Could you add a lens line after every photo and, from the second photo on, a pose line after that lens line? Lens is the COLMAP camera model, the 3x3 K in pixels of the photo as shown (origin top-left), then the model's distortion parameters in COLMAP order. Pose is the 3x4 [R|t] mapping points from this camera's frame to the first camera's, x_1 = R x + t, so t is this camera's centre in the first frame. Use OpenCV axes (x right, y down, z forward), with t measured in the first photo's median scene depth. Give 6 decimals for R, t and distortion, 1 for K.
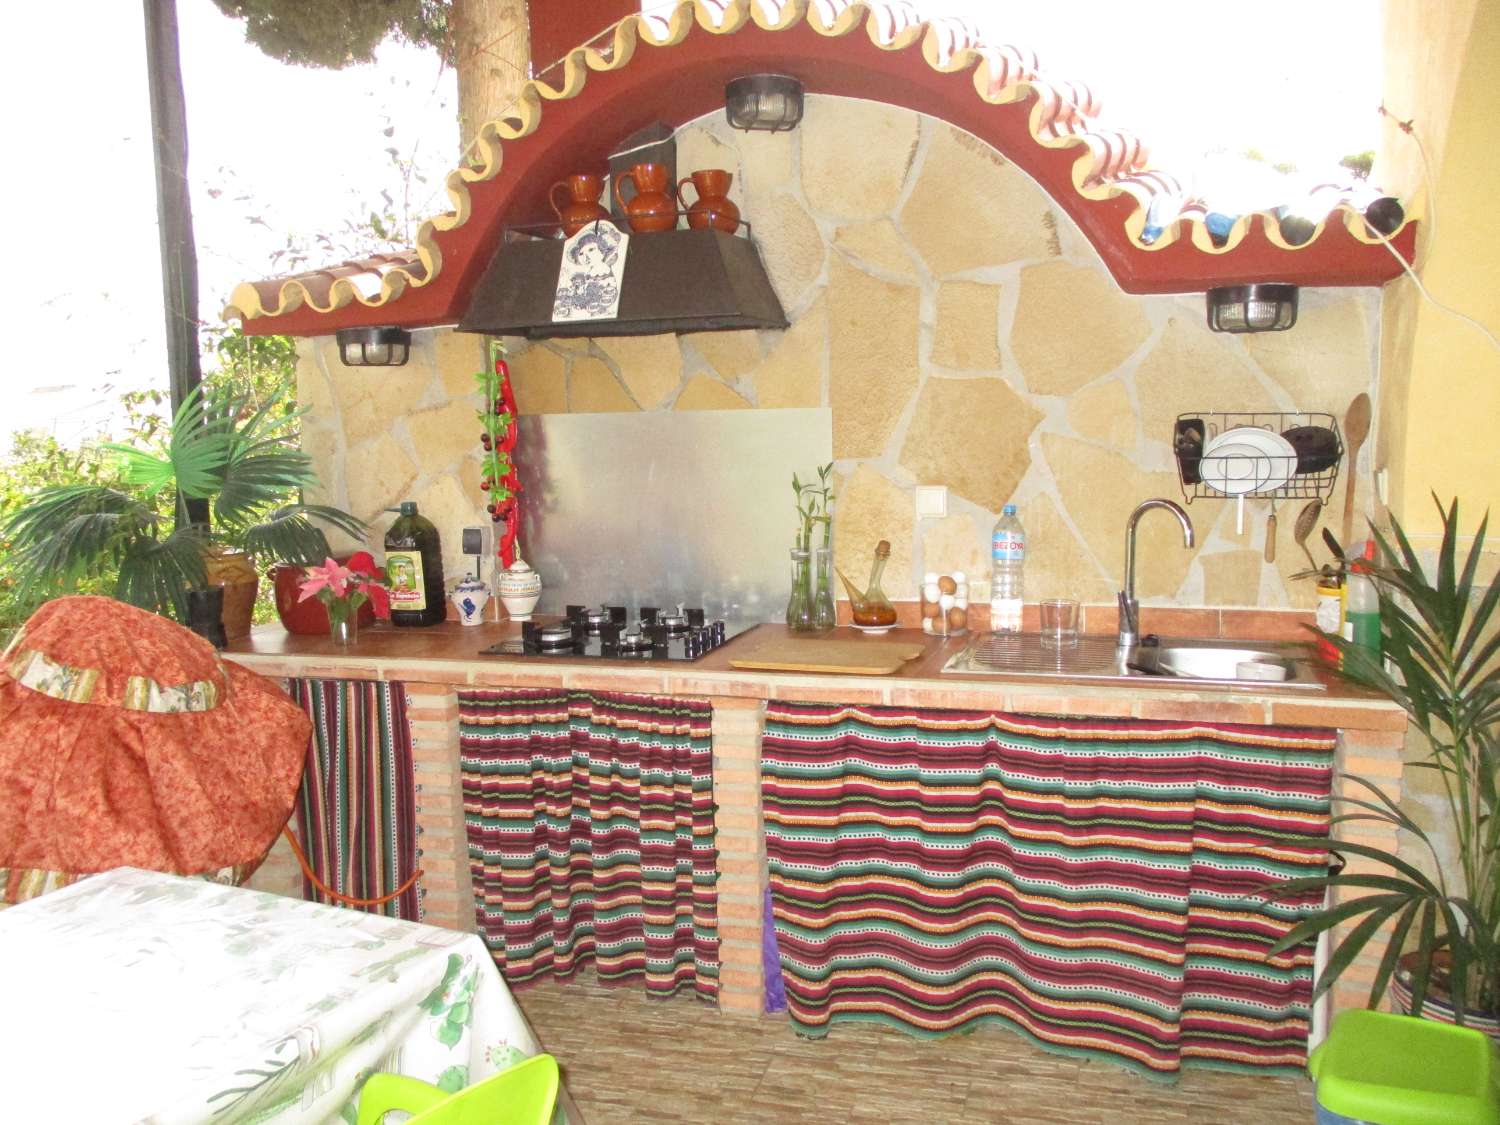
lens RADIAL K [[1286.1, 0, 750.3], [0, 1286.1, 549.5], [0, 0, 1]] dist [0.003627, -0.005709]
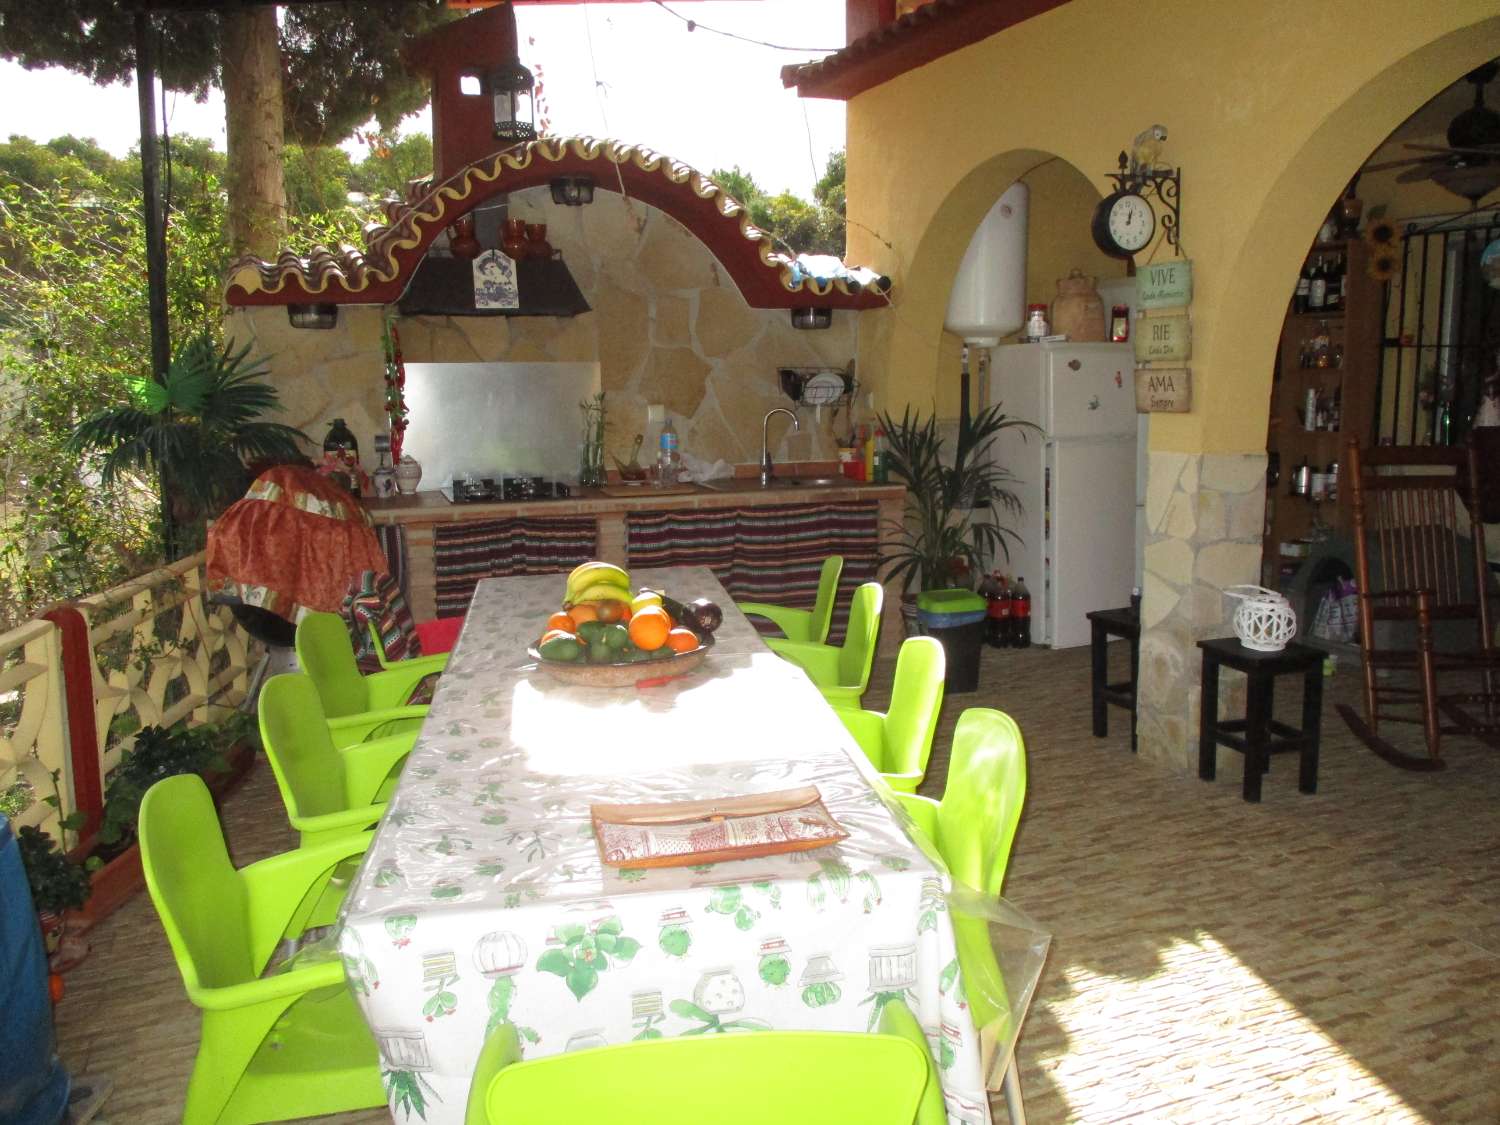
lens RADIAL K [[1286.1, 0, 749.6], [0, 1286.1, 565.3], [0, 0, 1]] dist [0.003627, -0.005709]
pose [[0.791444, -0.076051, 0.606492, -0.949303], [0.055823, 0.997076, 0.052182, 0.097375], [-0.608687, -0.007442, 0.793376, -0.594662]]
